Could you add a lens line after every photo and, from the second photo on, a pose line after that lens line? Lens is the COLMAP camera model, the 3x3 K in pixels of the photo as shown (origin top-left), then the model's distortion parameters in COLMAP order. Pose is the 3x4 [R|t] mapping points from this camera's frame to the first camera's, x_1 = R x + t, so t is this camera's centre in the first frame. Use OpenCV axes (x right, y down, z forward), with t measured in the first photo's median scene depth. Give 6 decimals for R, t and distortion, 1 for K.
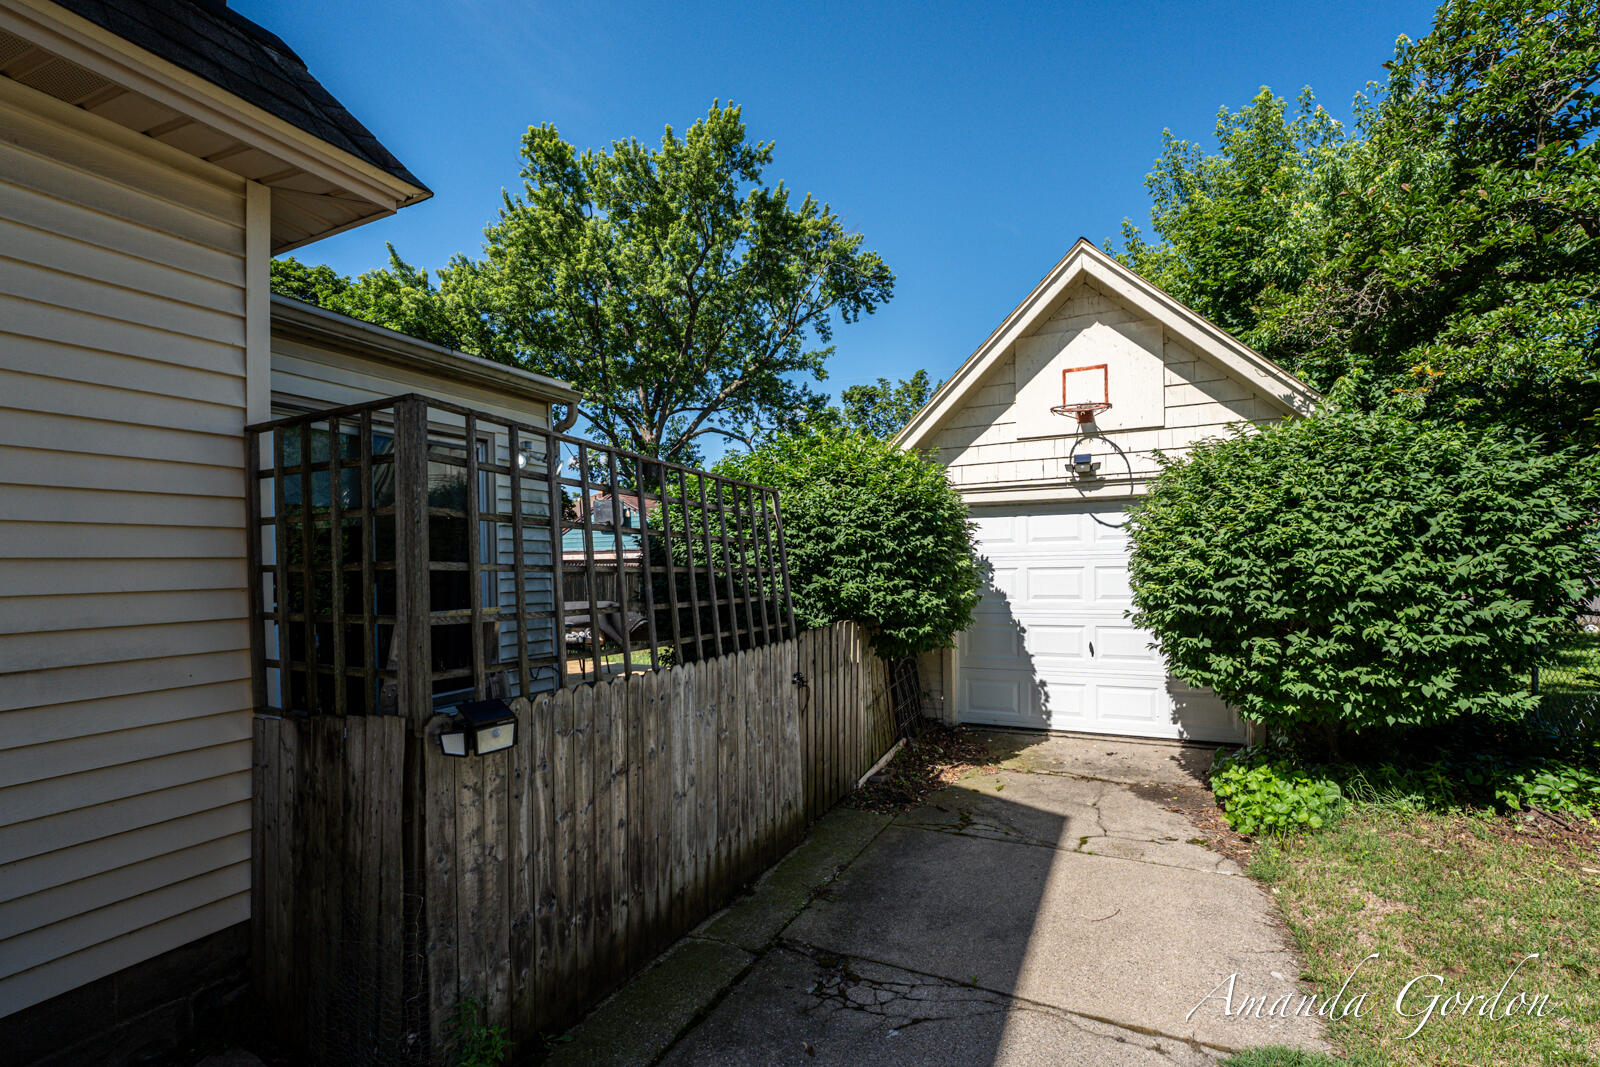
lens RADIAL K [[690.3, 0, 810.8], [0, 690.3, 566.1], [0, 0, 1]] dist [-0.001331, -0.000140]
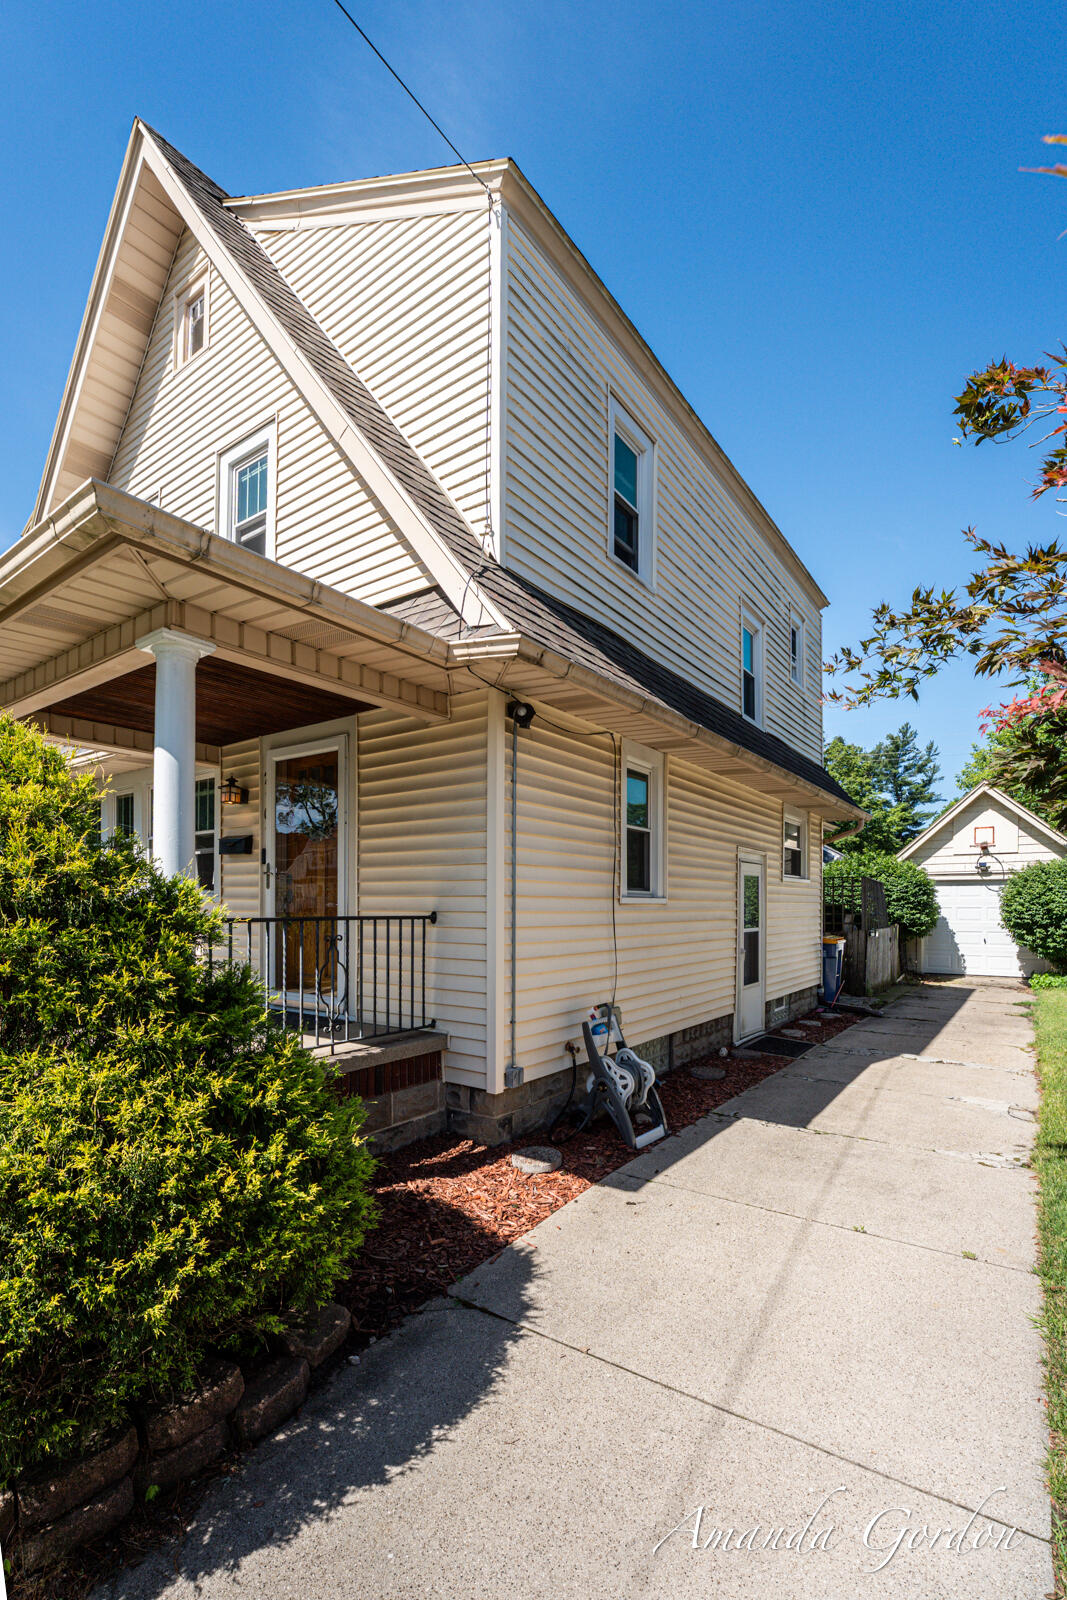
lens RADIAL K [[695.8, 0, 542.1], [0, 695.8, 904.8], [0, 0, 1]] dist [-0.020414, 0.000220]
pose [[0.983521, 0.018784, -0.179817, -0.787691], [-0.018060, 0.999821, 0.005661, 0.006510], [0.179891, -0.002320, 0.983684, -1.900410]]
